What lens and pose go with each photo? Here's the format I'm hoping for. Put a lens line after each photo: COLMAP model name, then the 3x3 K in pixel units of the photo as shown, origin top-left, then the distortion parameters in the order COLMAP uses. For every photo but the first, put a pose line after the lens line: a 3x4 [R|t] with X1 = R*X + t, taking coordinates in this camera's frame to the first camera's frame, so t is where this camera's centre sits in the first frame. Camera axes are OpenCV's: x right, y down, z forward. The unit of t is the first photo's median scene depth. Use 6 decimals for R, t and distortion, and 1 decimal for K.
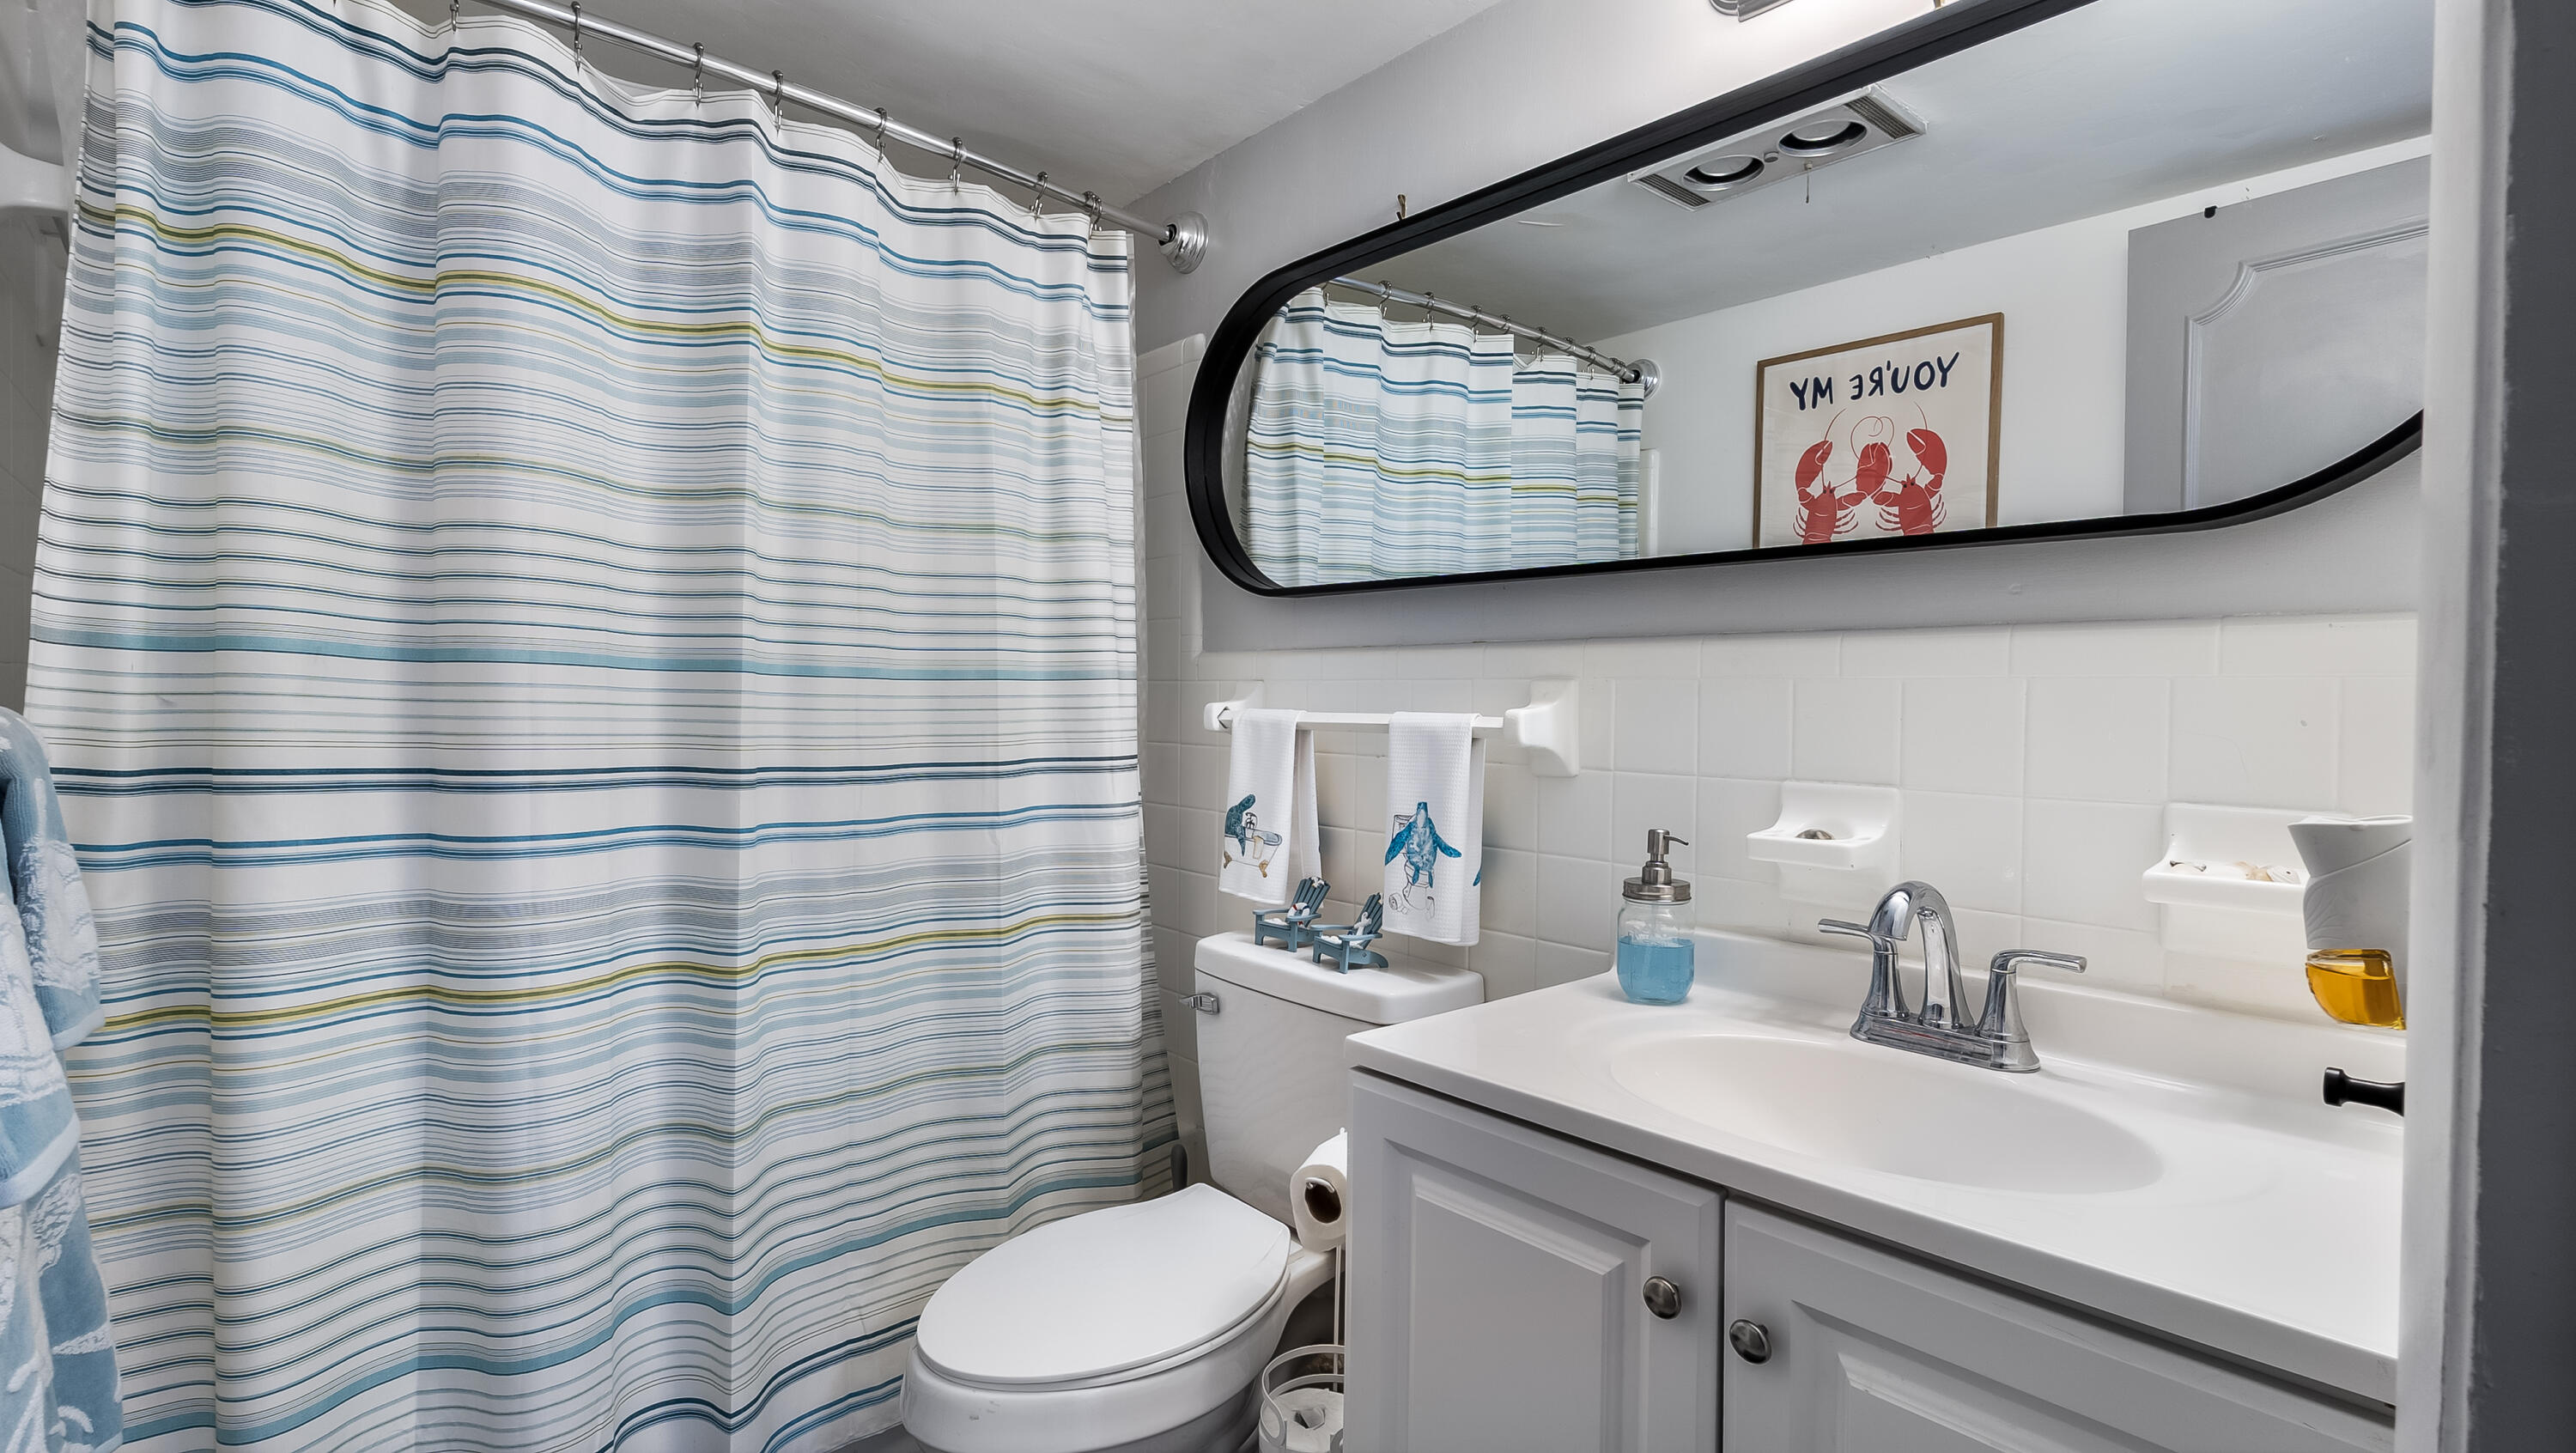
lens RADIAL K [[1189.1, 0, 1287.8], [0, 1189.1, 721.2], [0, 0, 1]] dist [-0.007597, 0.001330]
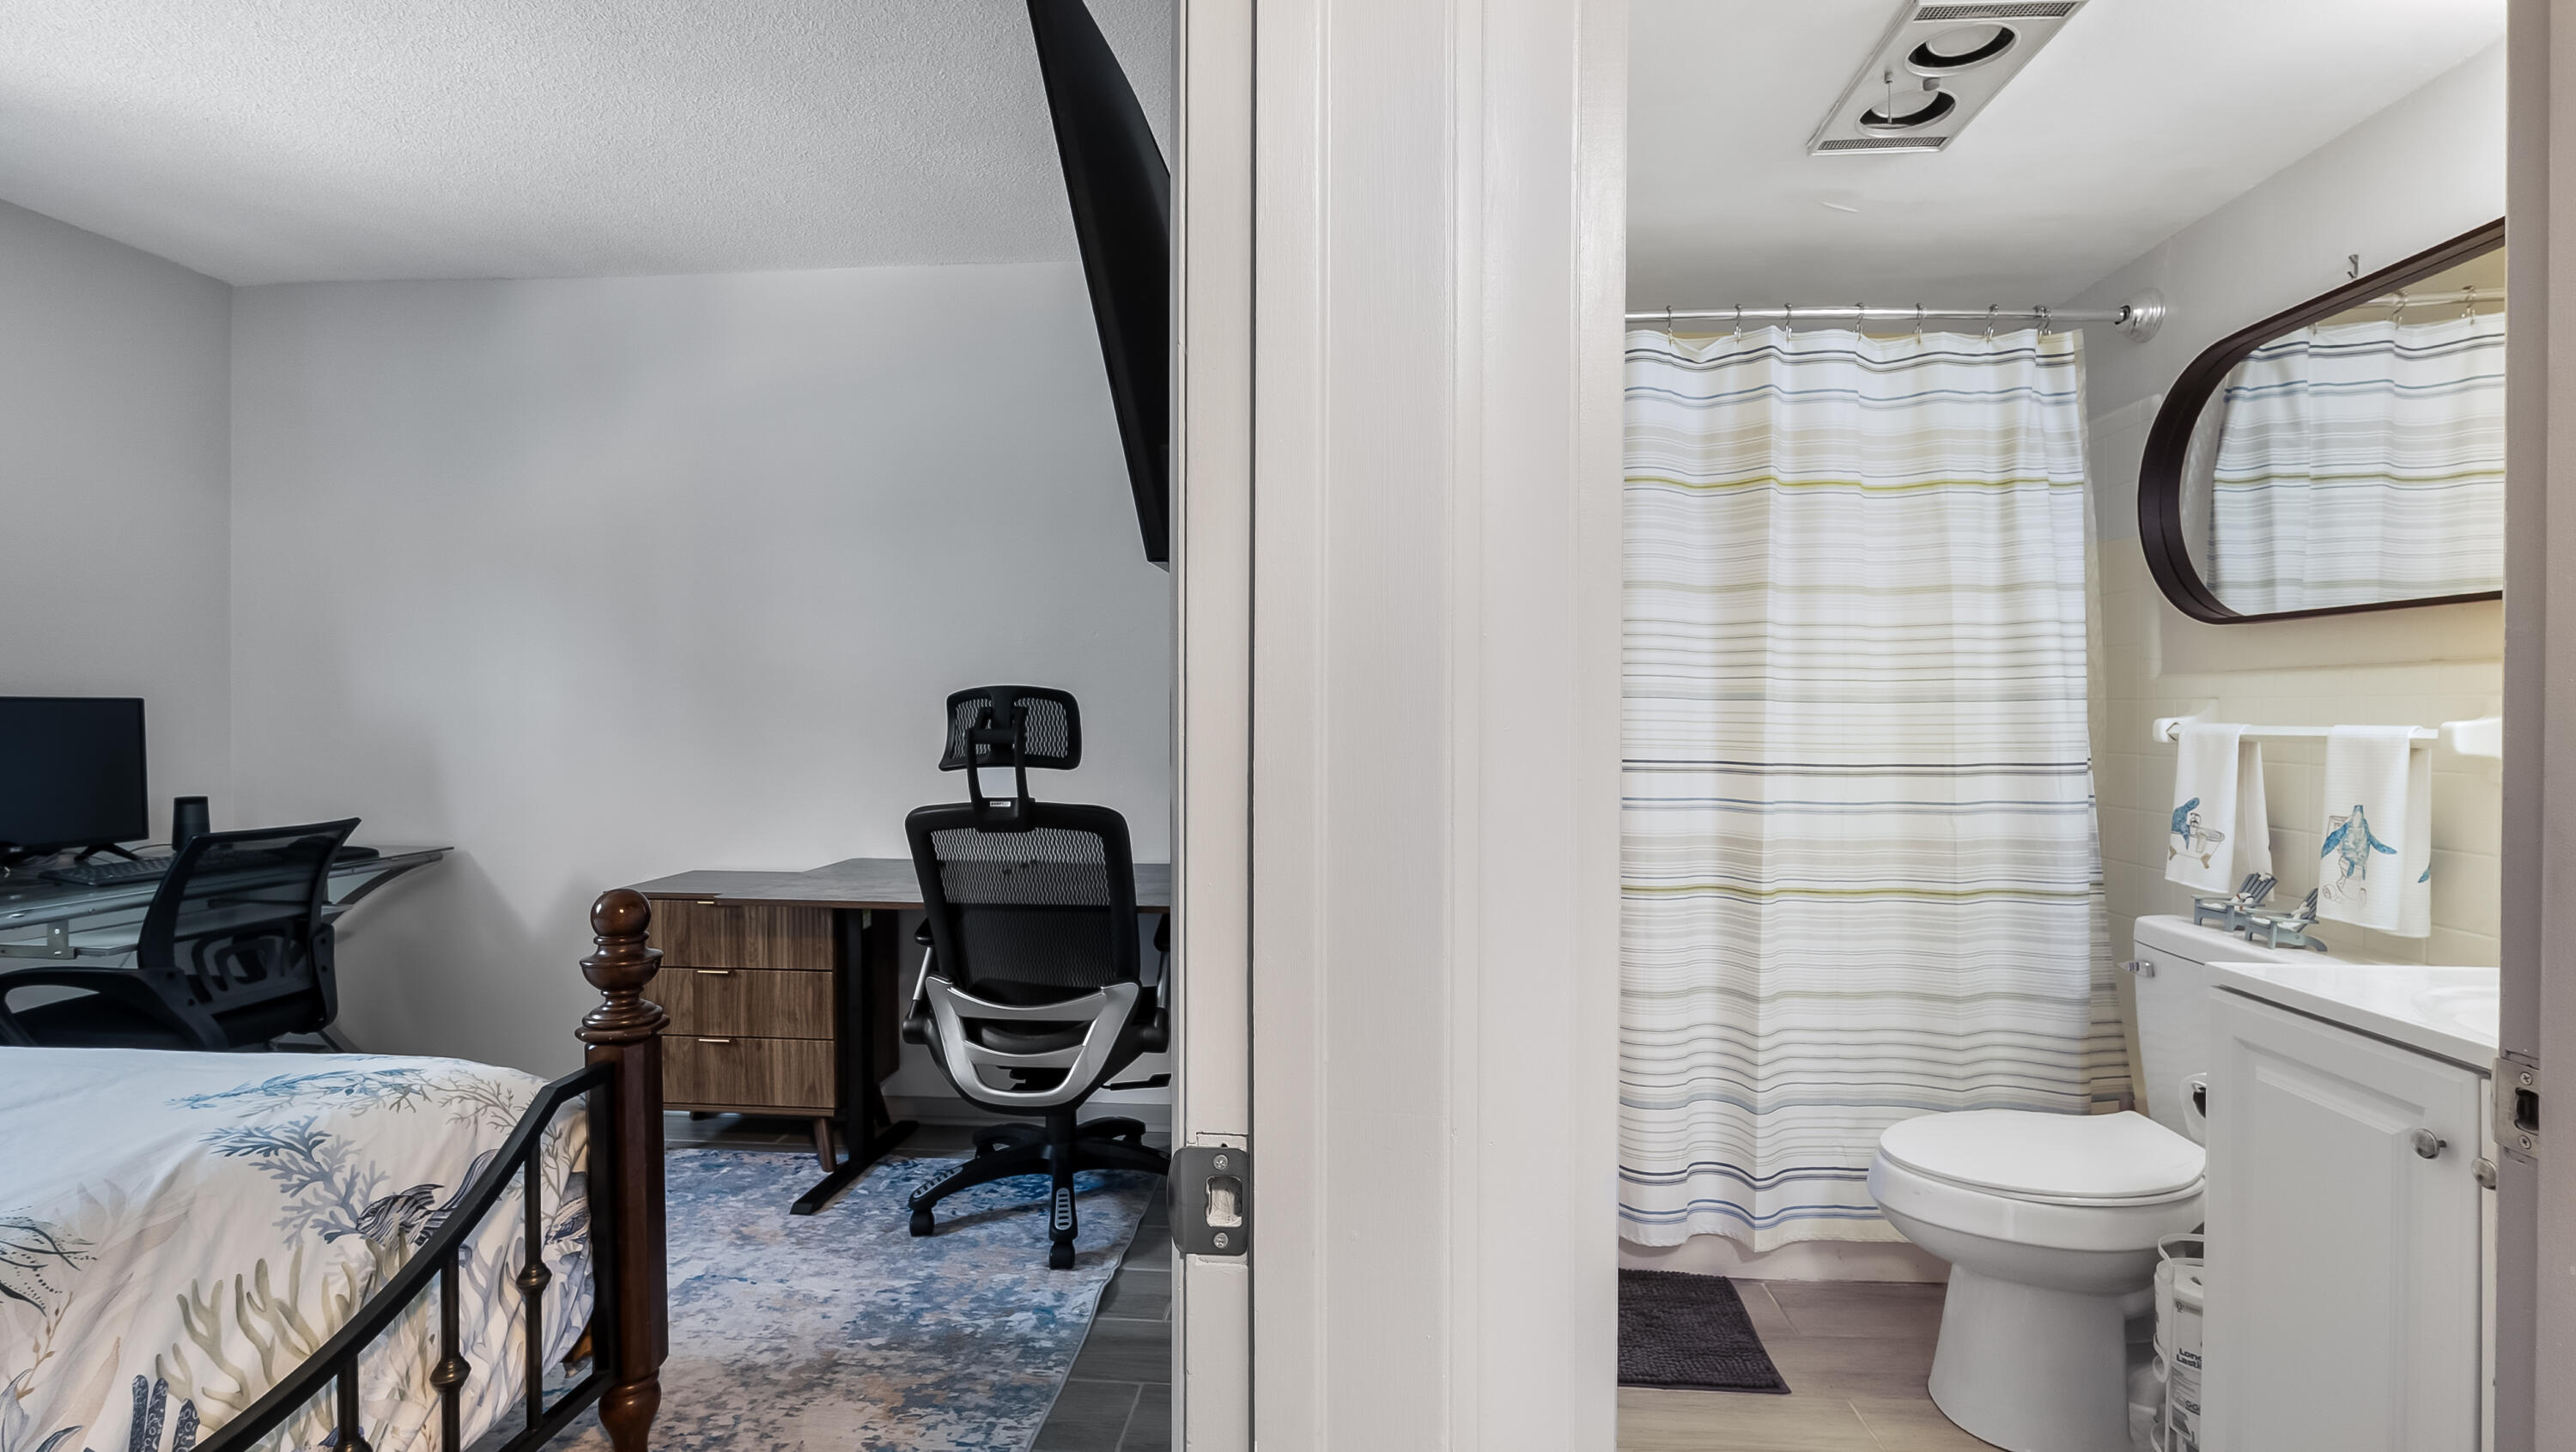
lens RADIAL K [[1189.0, 0, 1289.7], [0, 1189.0, 724.3], [0, 0, 1]] dist [-0.007597, 0.001330]
pose [[0.699549, -0.003261, -0.714577, 0.193395], [-0.006525, 0.999919, -0.010951, 0.009687], [0.714554, 0.012323, 0.699471, -0.479244]]
